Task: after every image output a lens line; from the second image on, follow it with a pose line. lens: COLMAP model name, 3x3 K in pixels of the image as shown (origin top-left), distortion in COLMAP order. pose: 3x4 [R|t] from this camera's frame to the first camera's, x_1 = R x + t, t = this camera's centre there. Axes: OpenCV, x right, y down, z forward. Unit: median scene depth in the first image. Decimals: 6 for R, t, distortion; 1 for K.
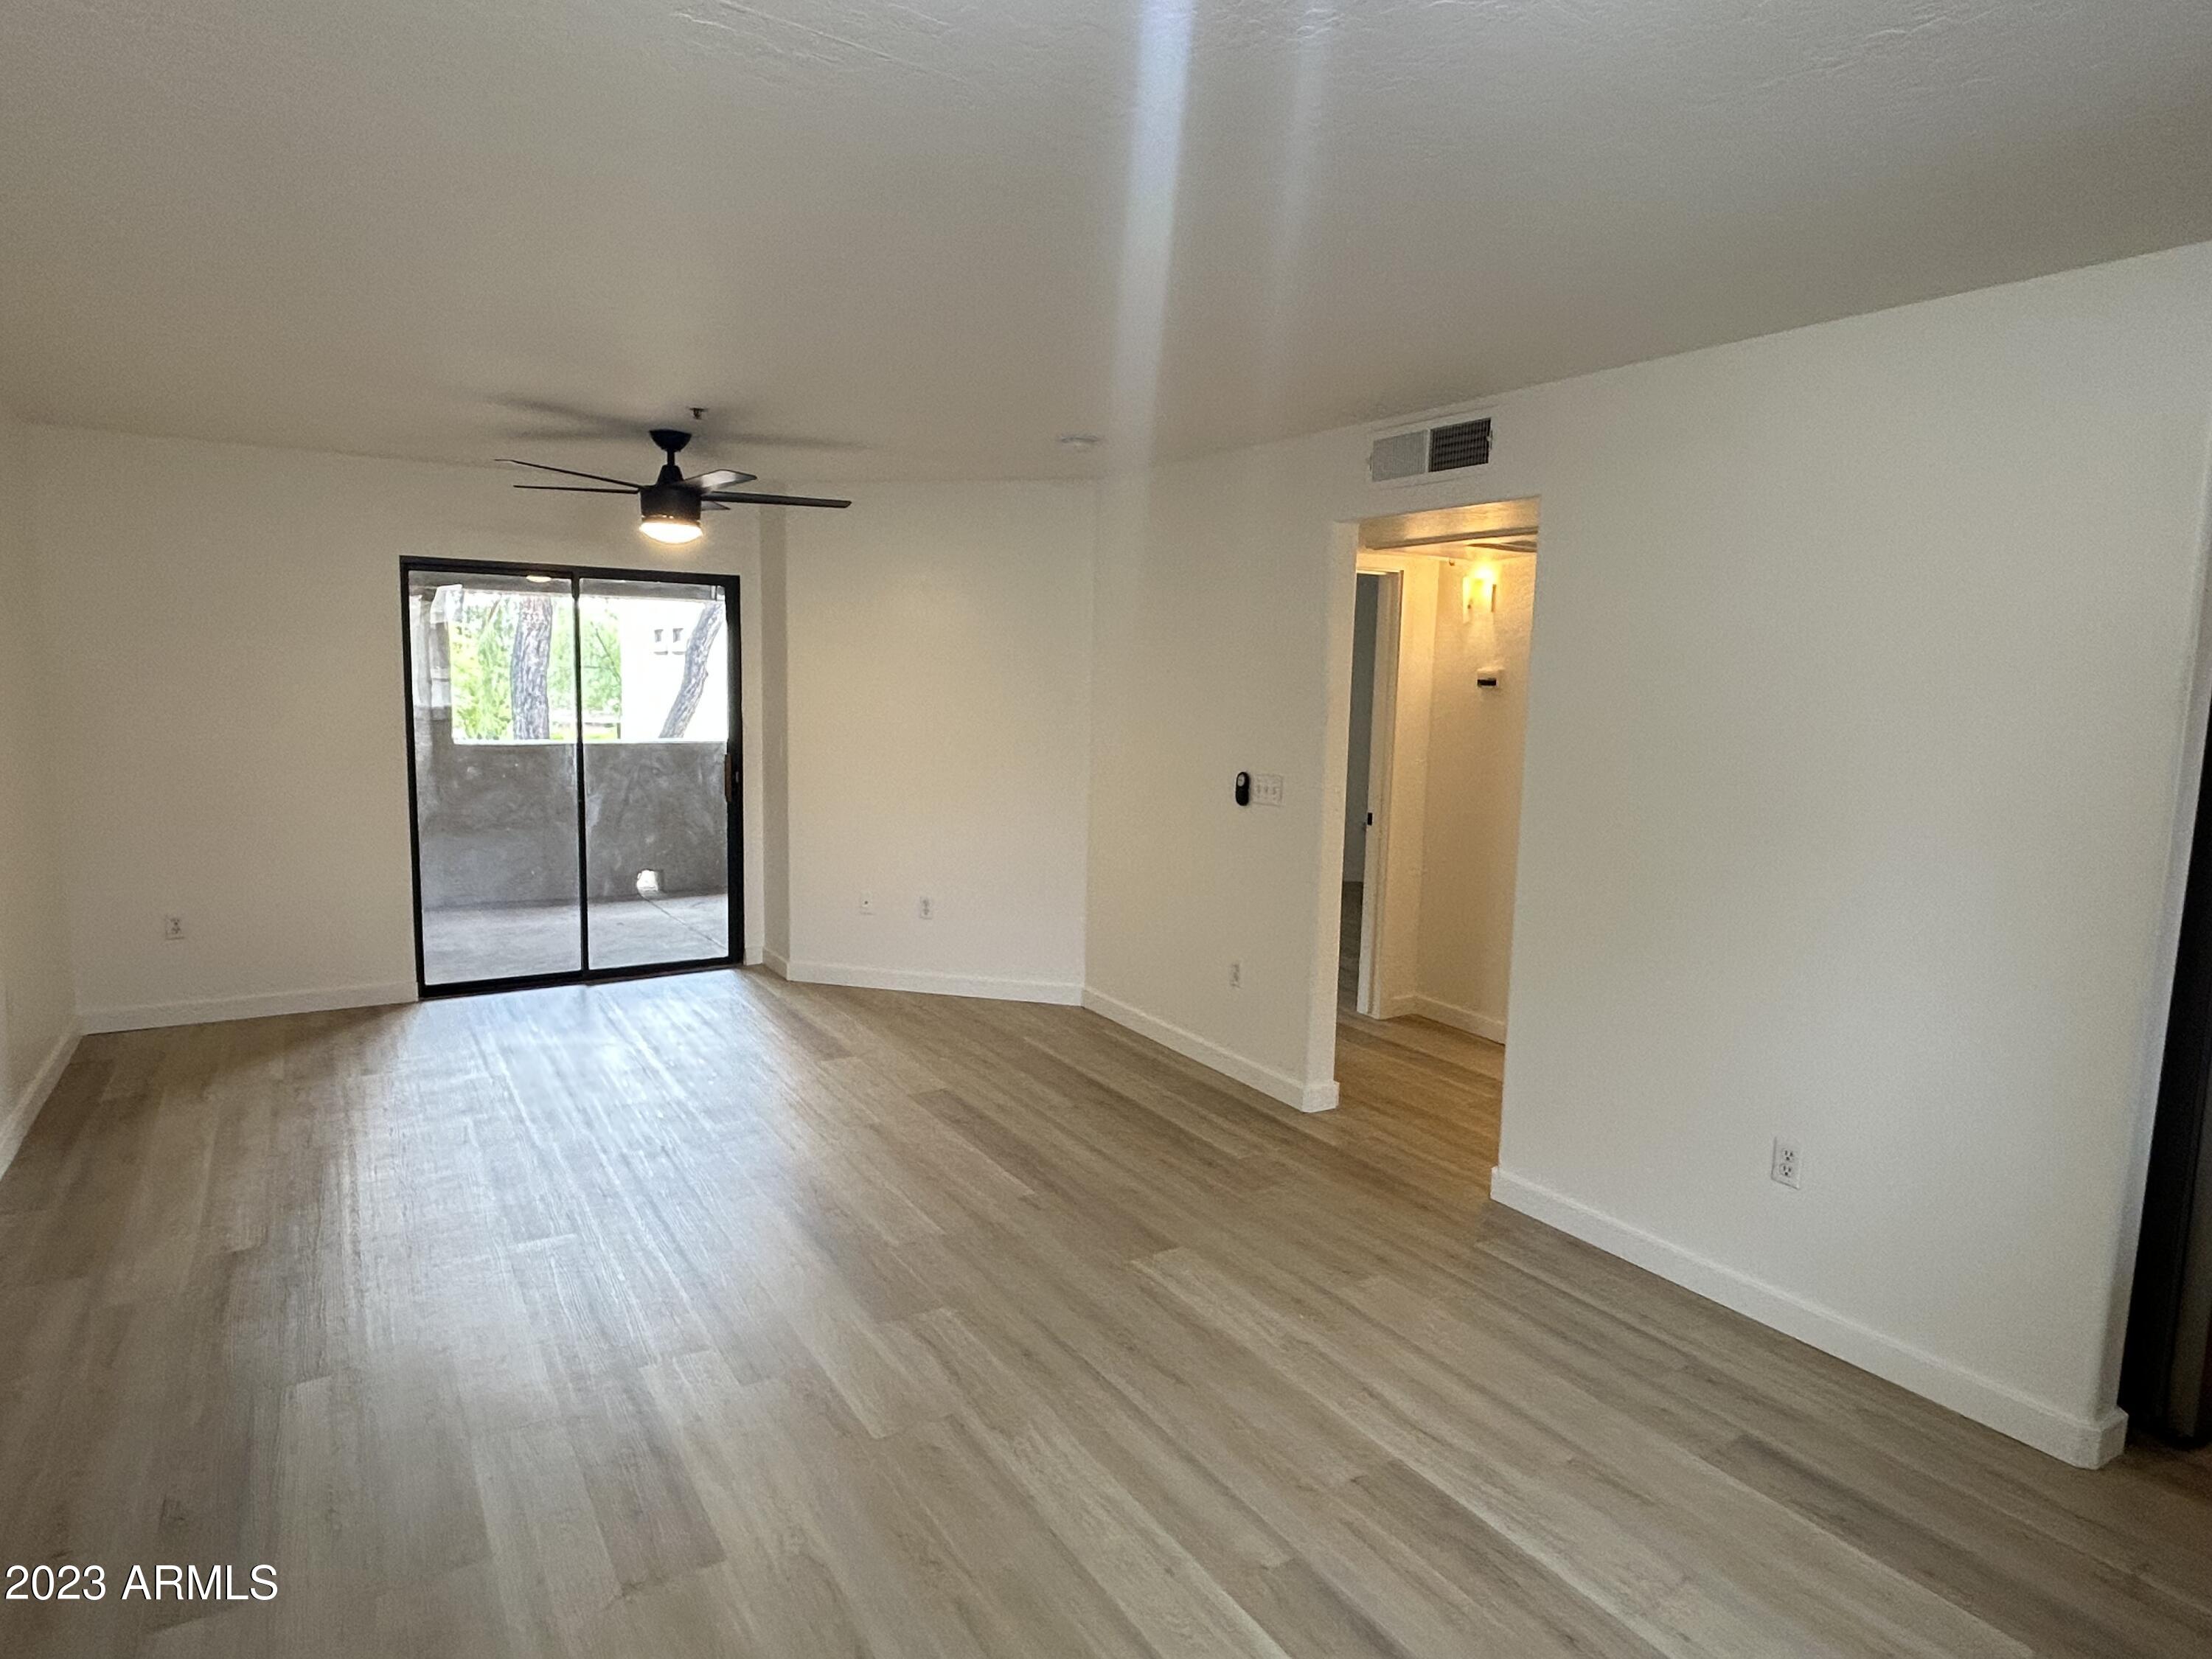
lens RADIAL K [[1254.7, 0, 1100.2], [0, 1254.7, 828.9], [0, 0, 1]] dist [0.000429, -0.001103]
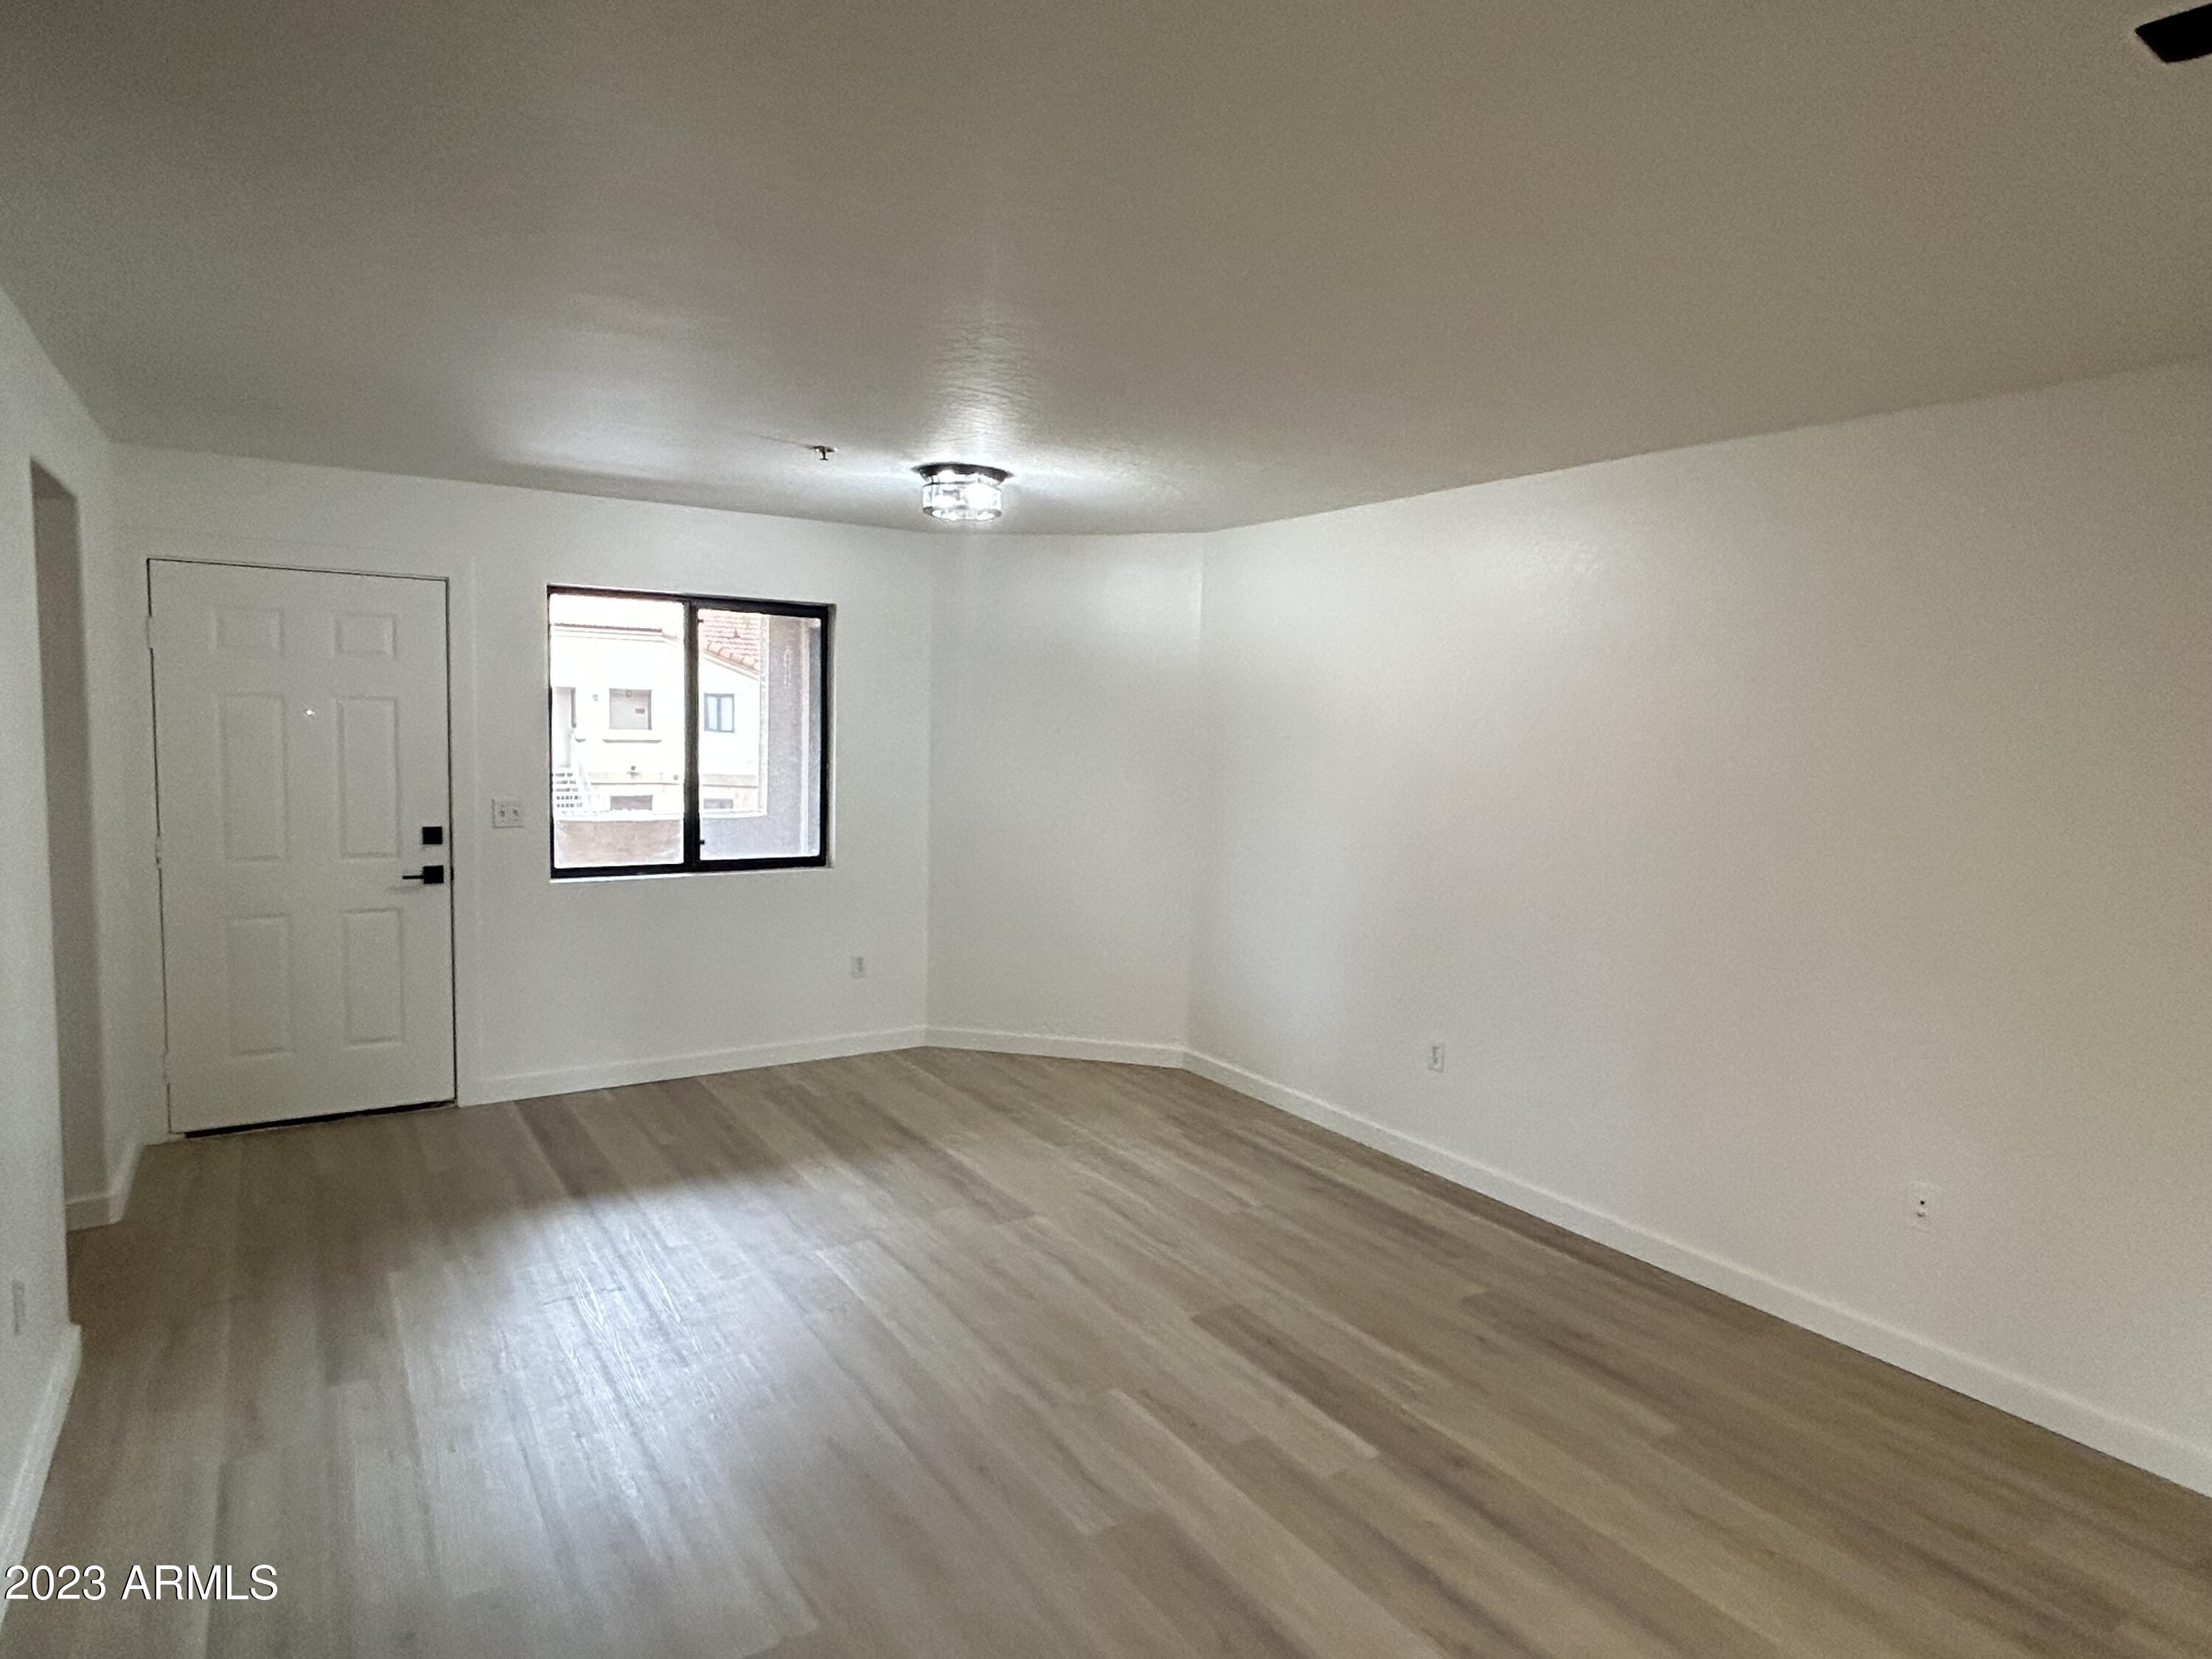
lens RADIAL K [[1262.7, 0, 1106.0], [0, 1262.7, 829.5], [0, 0, 1]] dist [0.002671, -0.001946]
pose [[-0.998606, -0.046988, -0.024040, -0.072503], [-0.051050, 0.975539, 0.213815, -0.167066], [0.013405, 0.214745, -0.976578, 1.262405]]
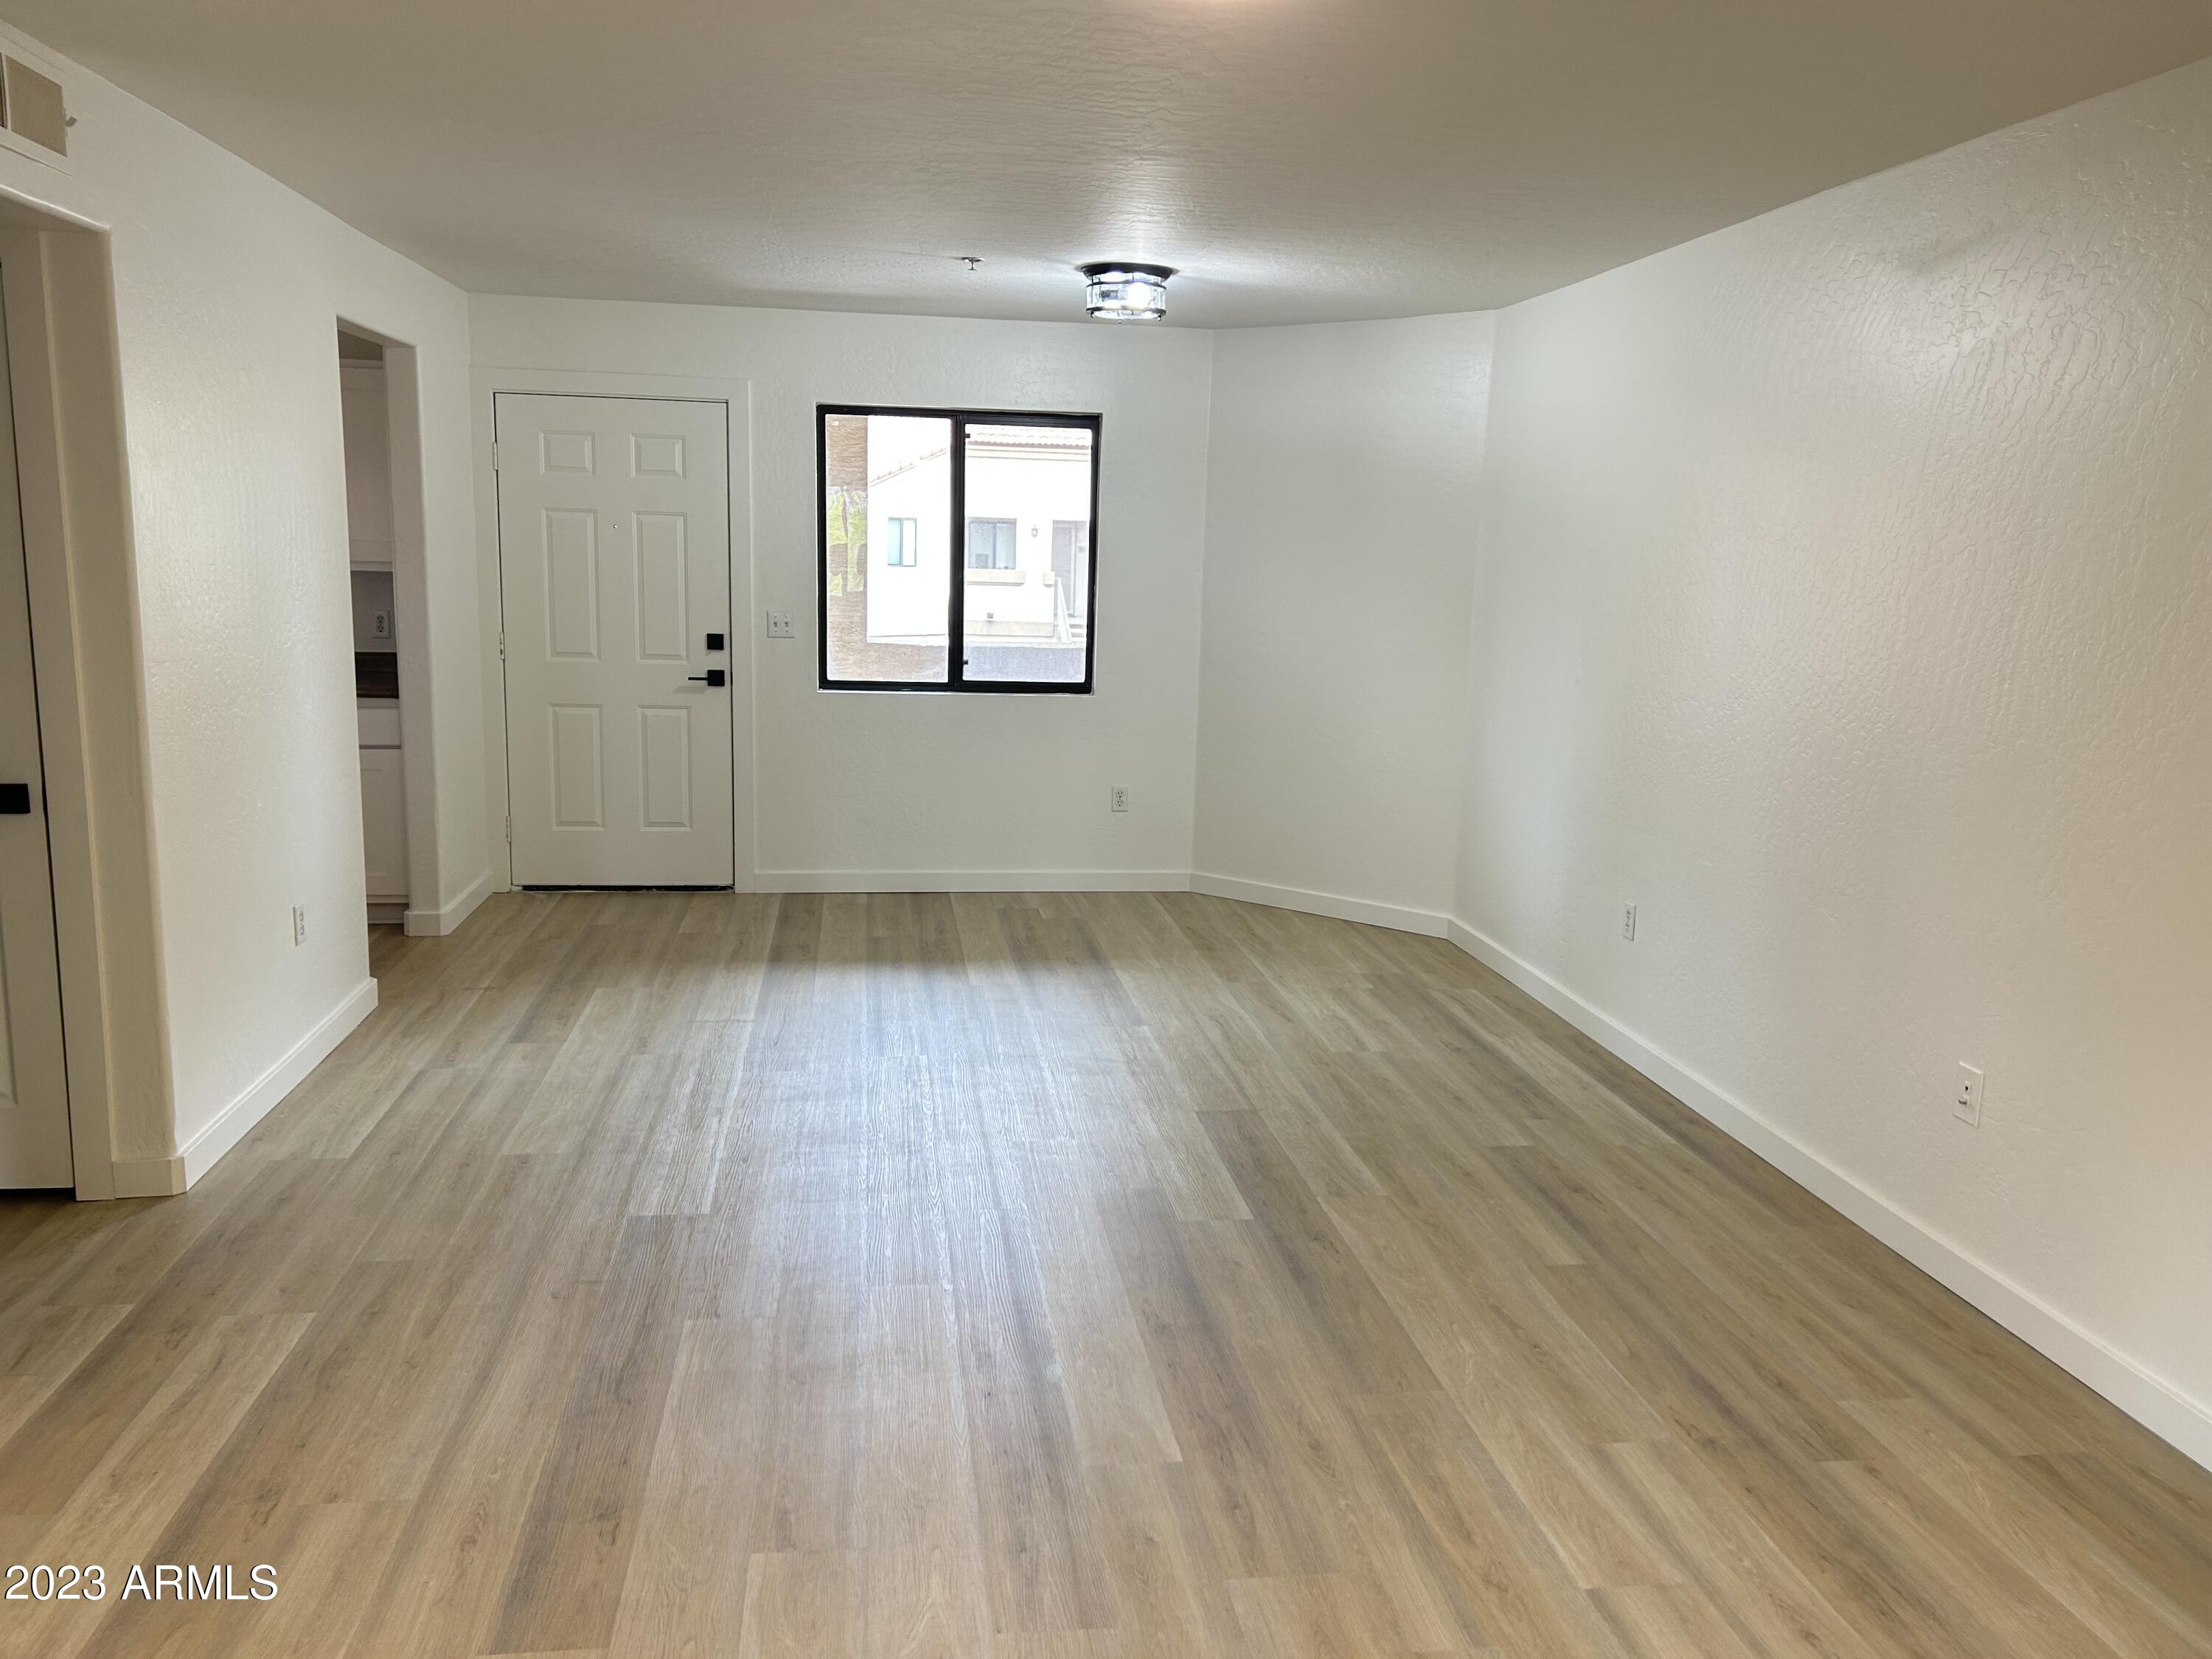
lens RADIAL K [[1648.4, 0, 1091.1], [0, 1648.4, 826.9], [0, 0, 1]] dist [0.073381, -0.085124]
pose [[-0.910384, -0.116368, 0.397063, -0.508662], [0.004528, 0.956777, 0.290788, -0.186080], [-0.413739, 0.266527, -0.870508, 1.463233]]
